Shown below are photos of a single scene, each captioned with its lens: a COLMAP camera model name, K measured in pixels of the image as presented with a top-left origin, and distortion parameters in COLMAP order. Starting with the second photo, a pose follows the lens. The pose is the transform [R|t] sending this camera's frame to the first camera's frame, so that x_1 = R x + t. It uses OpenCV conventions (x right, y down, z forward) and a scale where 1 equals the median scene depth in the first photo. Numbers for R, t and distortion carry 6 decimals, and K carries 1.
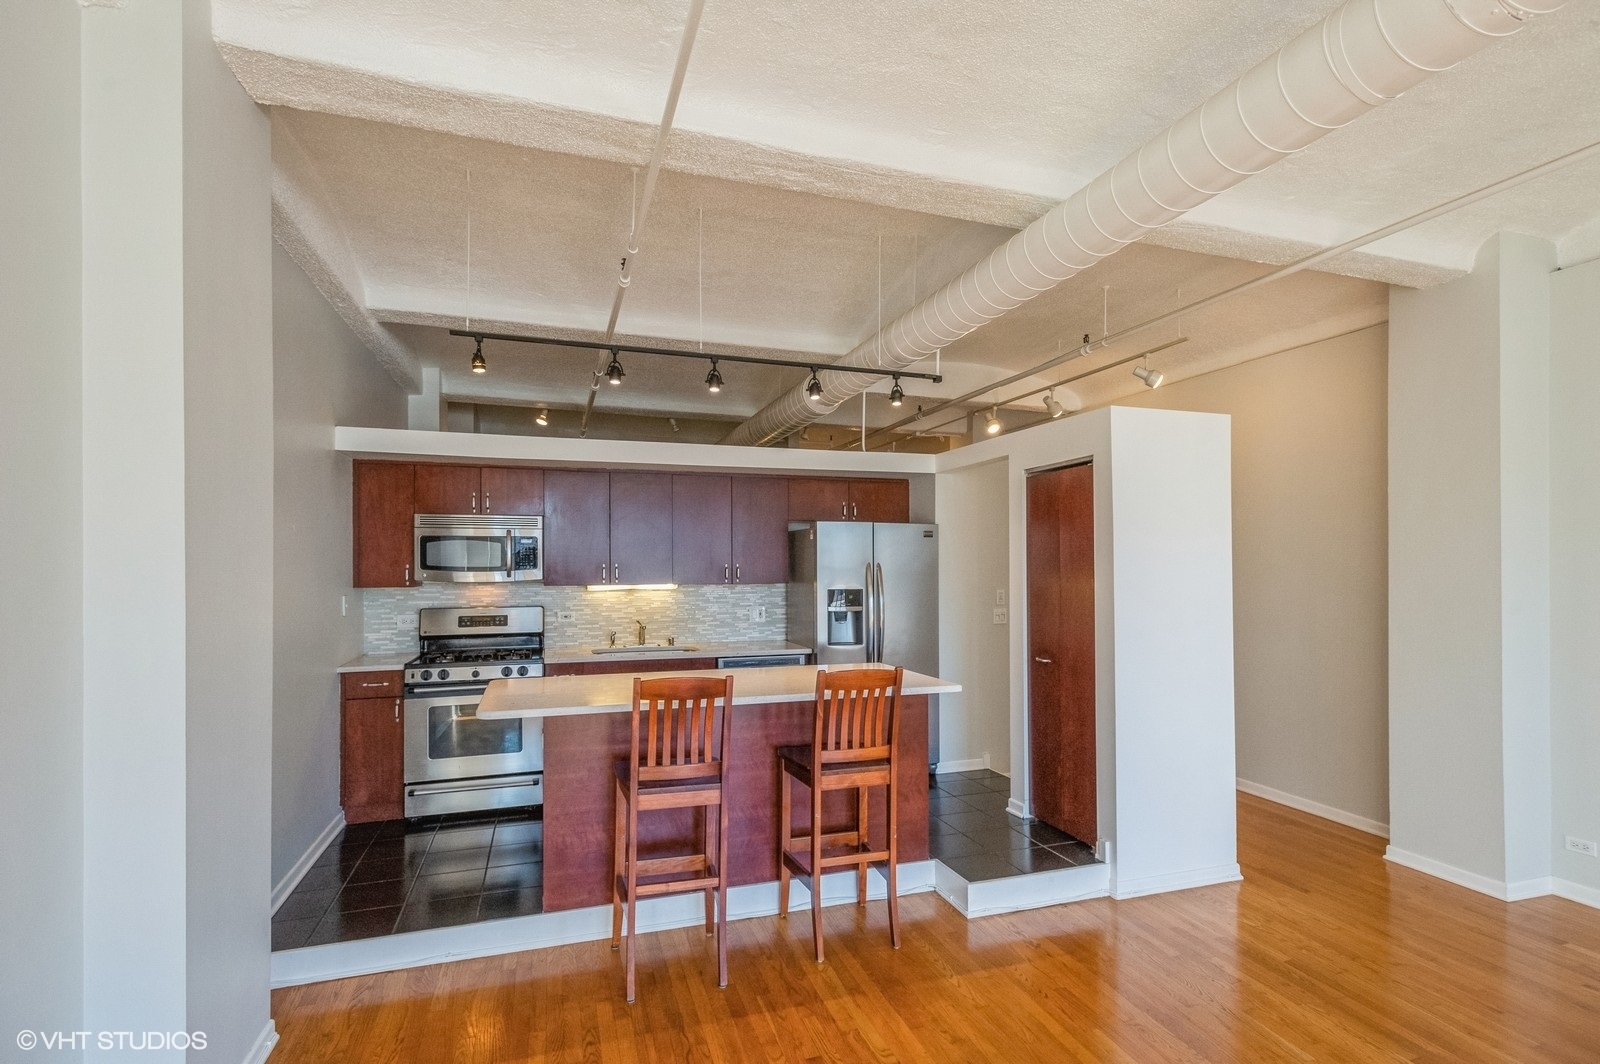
lens RADIAL K [[753.1, 0, 793.4], [0, 753.1, 563.4], [0, 0, 1]] dist [0.006583, -0.000080]
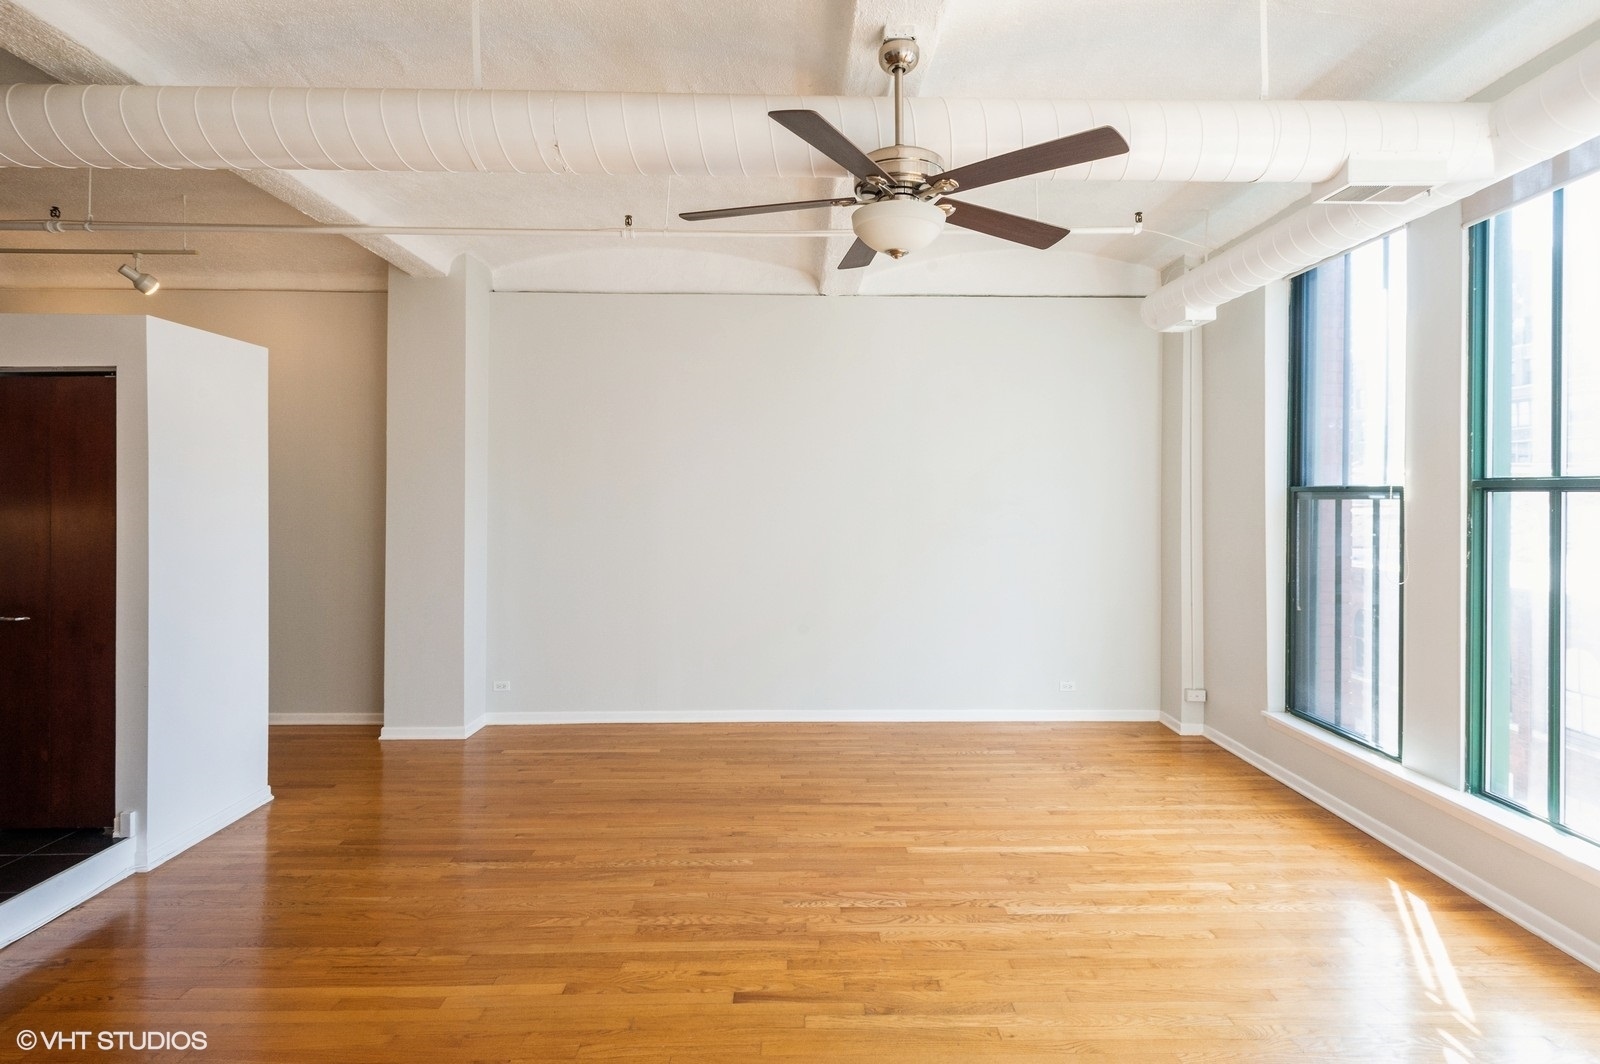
lens RADIAL K [[764.7, 0, 807.7], [0, 764.7, 492.5], [0, 0, 1]] dist [0.008018, -0.000953]
pose [[0.295388, 0.004120, 0.955368, -0.173901], [-0.003704, 0.999988, -0.003167, -0.000456], [-0.955370, -0.002603, 0.295400, -0.006756]]
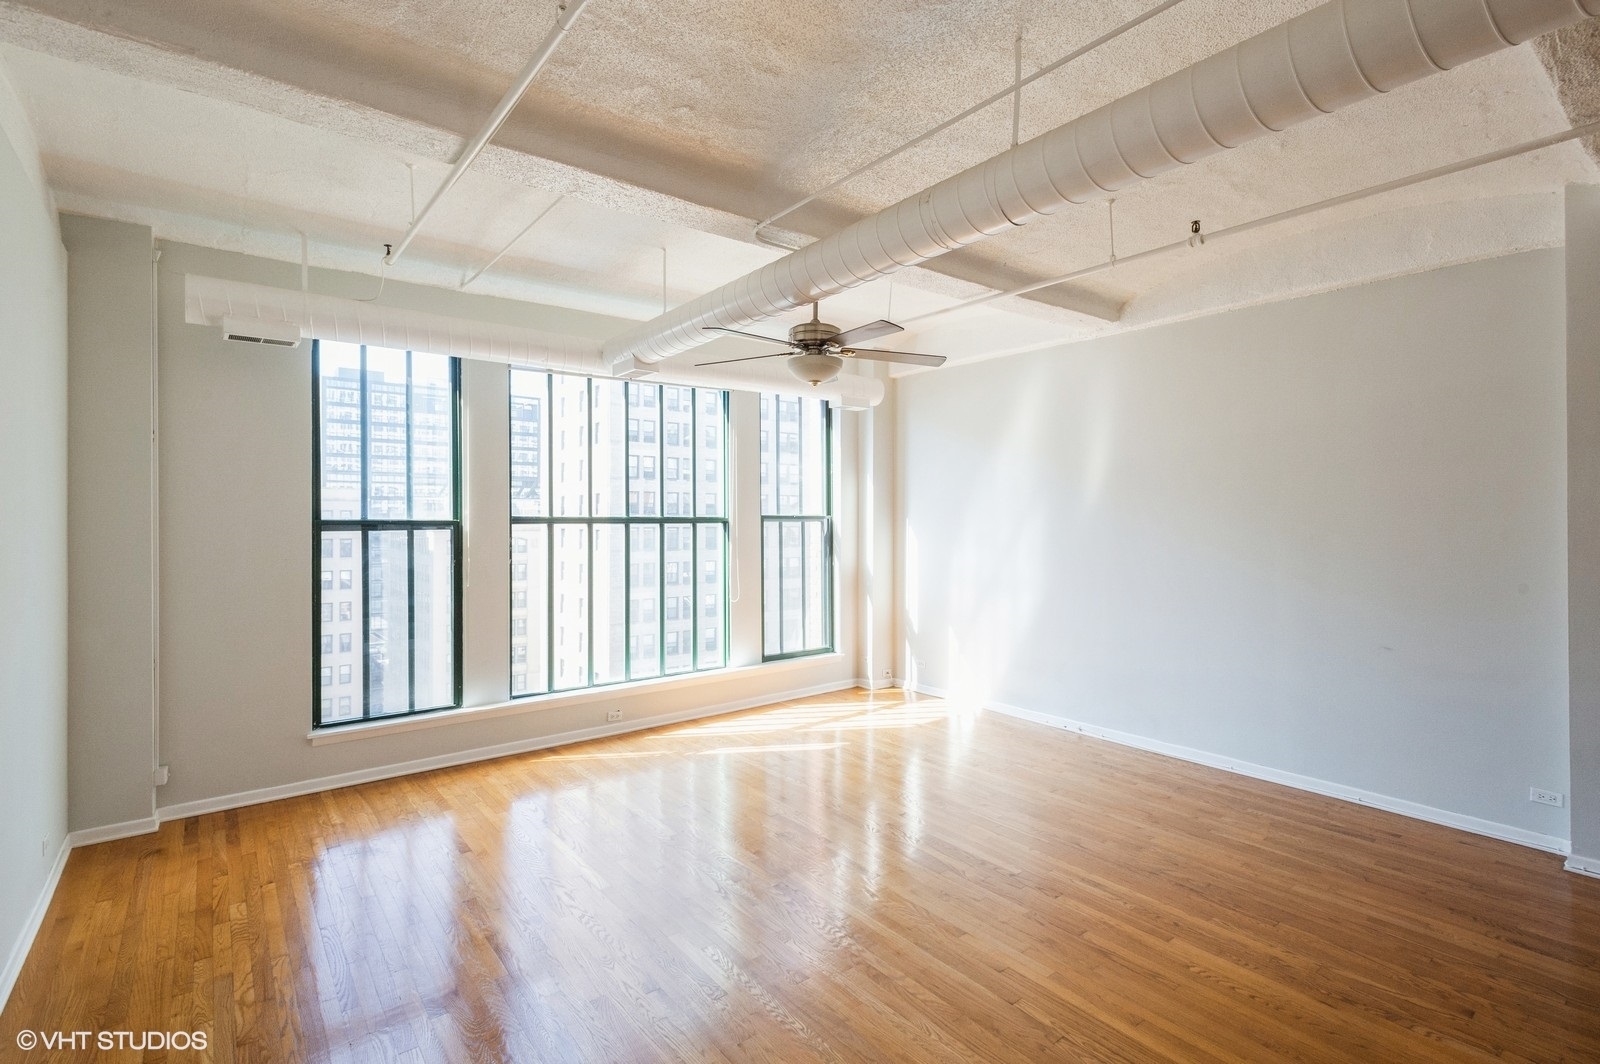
lens RADIAL K [[747.2, 0, 800.4], [0, 747.2, 499.8], [0, 0, 1]] dist [0.005859, -0.001159]
pose [[-0.941290, -0.004873, -0.337564, 0.695717], [0.004572, 0.999620, -0.027179, -0.011221], [0.337569, -0.027126, -0.940910, 0.941284]]
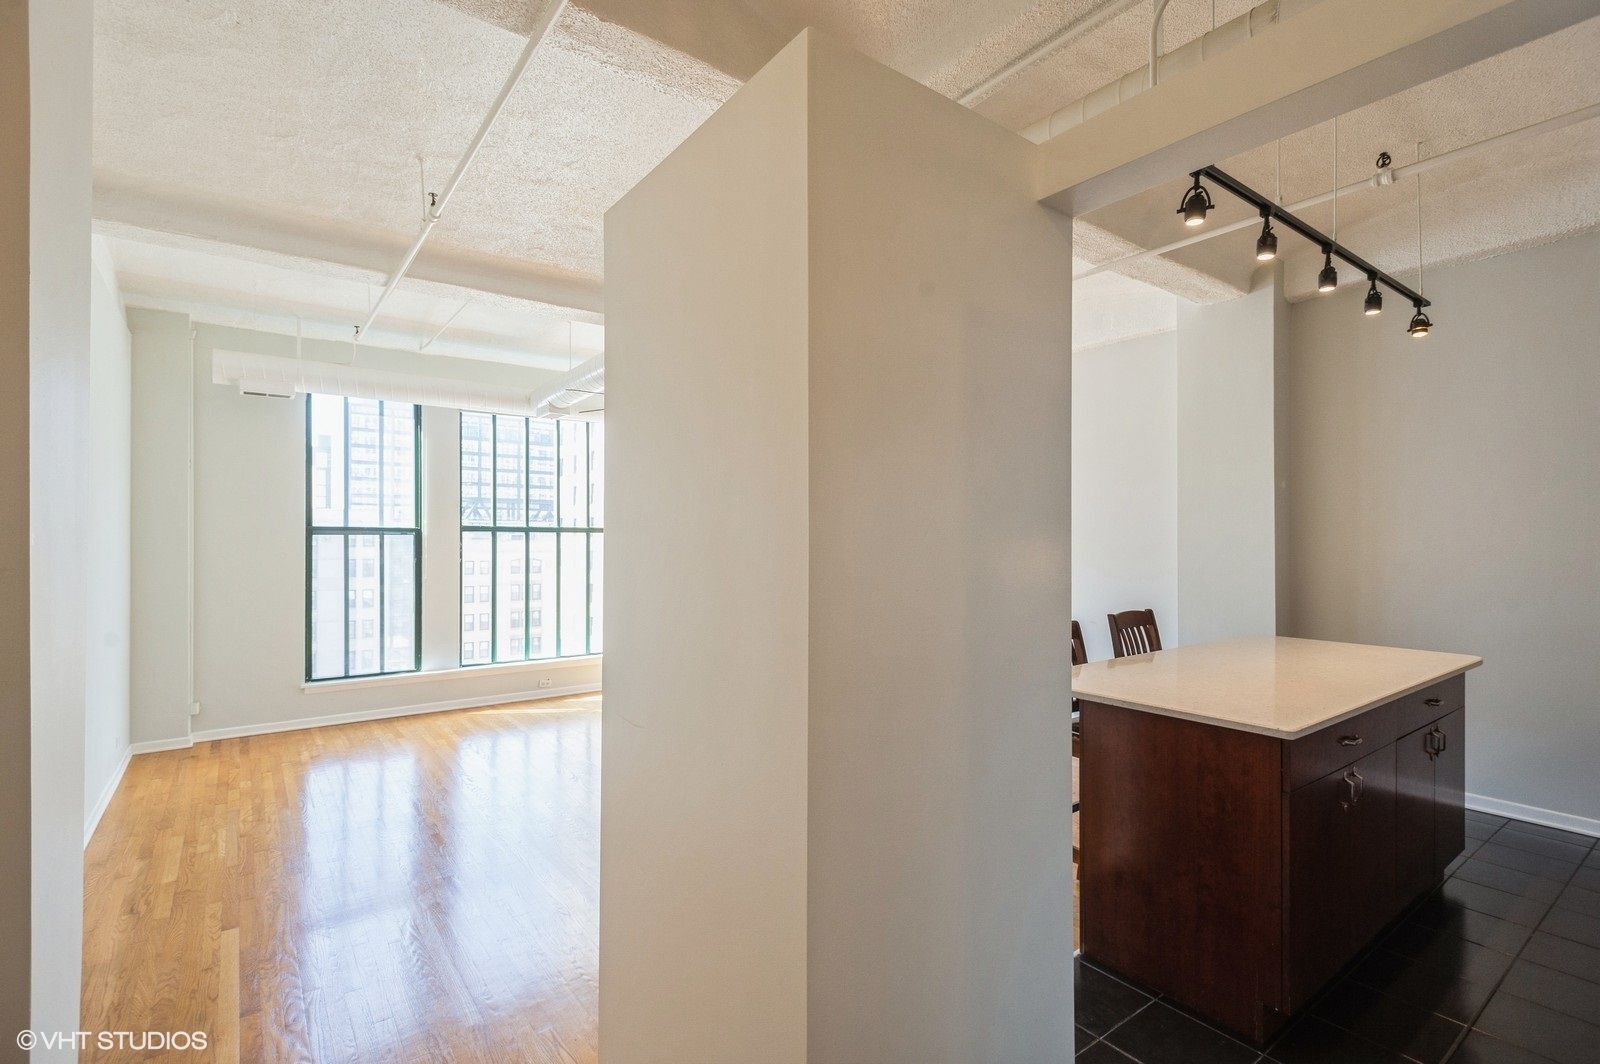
lens RADIAL K [[731.6, 0, 795.2], [0, 731.6, 519.7], [0, 0, 1]] dist [0.003754, 0.000456]
pose [[-0.947792, -0.007059, -0.318812, 0.549640], [0.002769, 0.999535, -0.030363, 0.017742], [0.318878, -0.029660, -0.947332, 1.328823]]
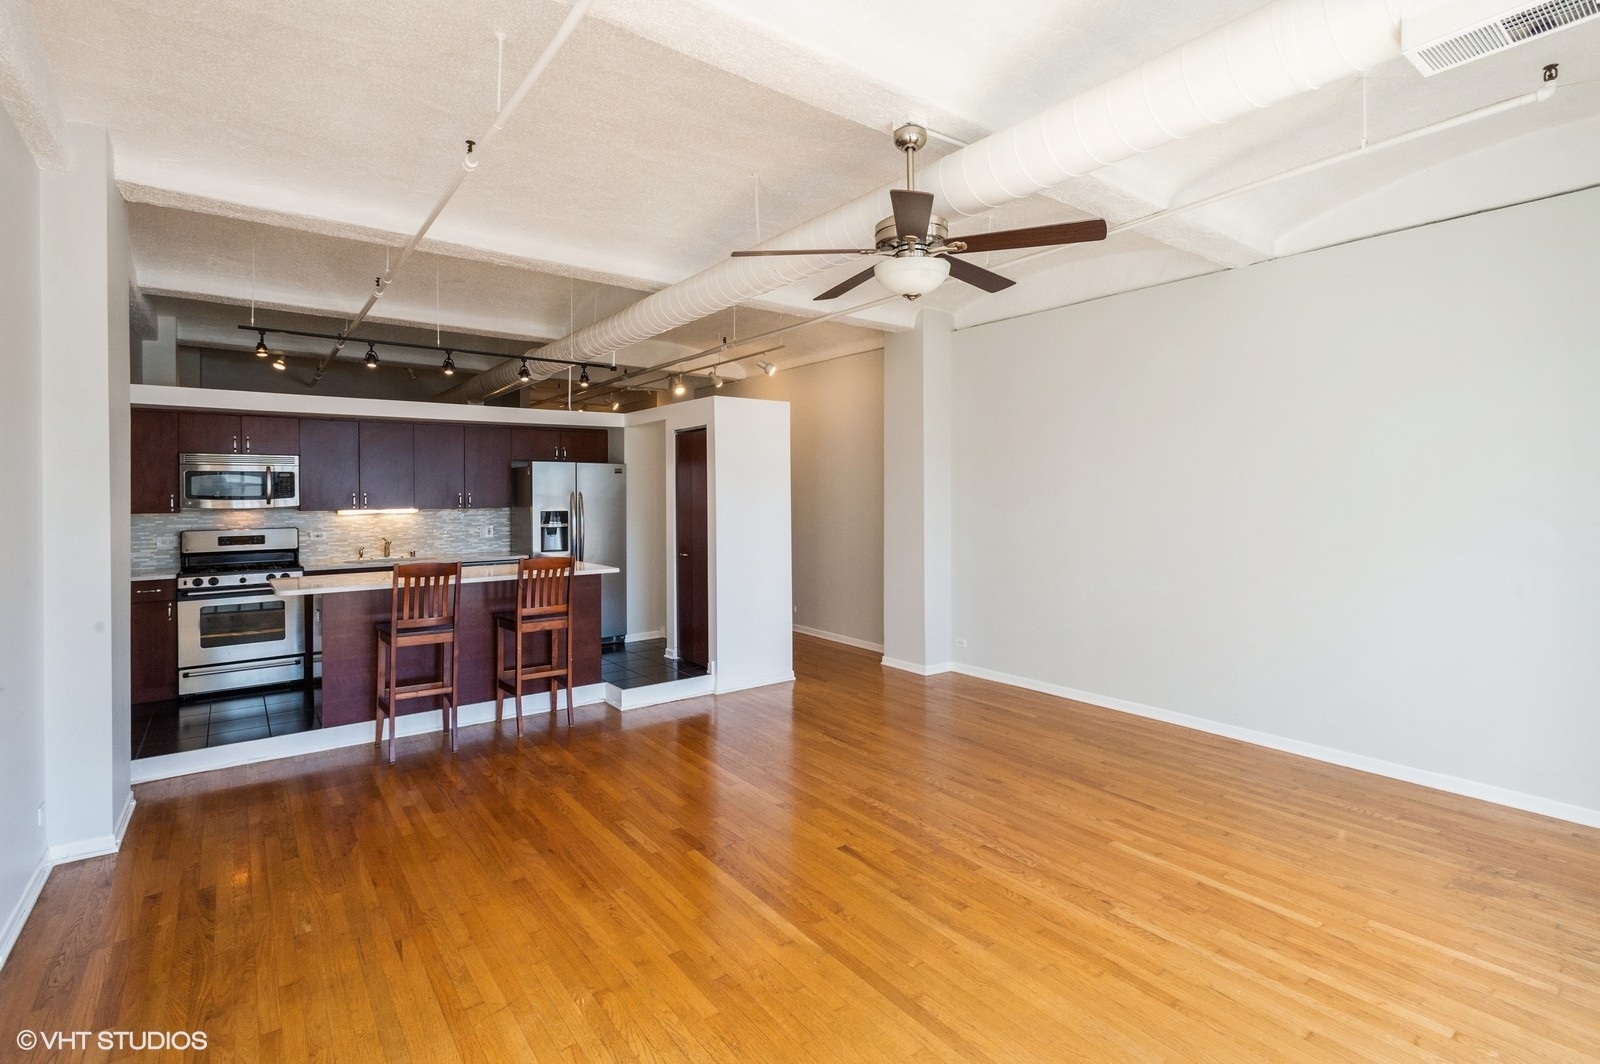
lens RADIAL K [[747.2, 0, 800.4], [0, 747.2, 499.8], [0, 0, 1]] dist [0.005859, -0.001159]
pose [[0.945930, -0.005957, 0.324317, 0.059625], [0.002615, 0.999939, 0.010741, 0.000030], [-0.324361, -0.009313, 0.945888, -0.506563]]
